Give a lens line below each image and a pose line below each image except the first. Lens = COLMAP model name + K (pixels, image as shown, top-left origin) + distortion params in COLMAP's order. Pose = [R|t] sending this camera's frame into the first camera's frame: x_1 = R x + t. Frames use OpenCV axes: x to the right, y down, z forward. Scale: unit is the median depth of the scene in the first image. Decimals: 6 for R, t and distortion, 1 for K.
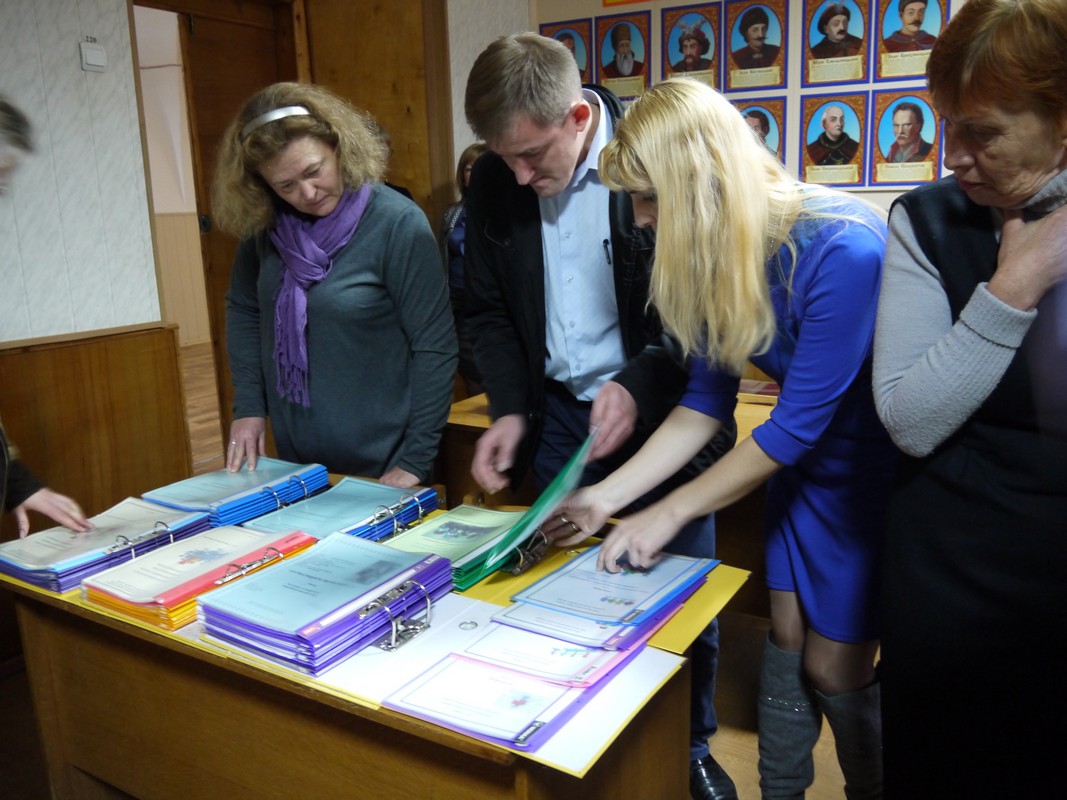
lens RADIAL K [[893.9, 0, 533.5], [0, 893.9, 400.0], [0, 0, 1]] dist [-0.057586, 0.036275]
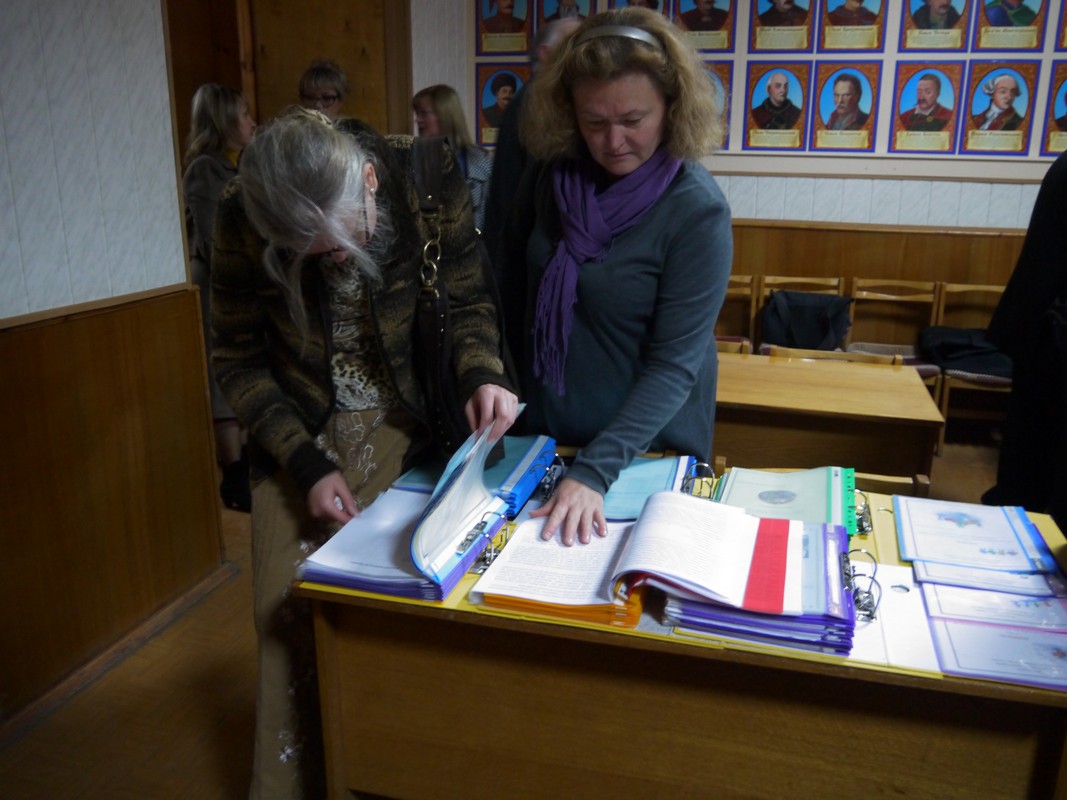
lens RADIAL K [[893.9, 0, 533.5], [0, 893.9, 400.0], [0, 0, 1]] dist [-0.057586, 0.036275]
pose [[0.963470, -0.039039, 0.264956, -0.243109], [0.024894, 0.998090, 0.056535, -0.010687], [-0.266657, -0.047874, 0.962602, 0.045786]]
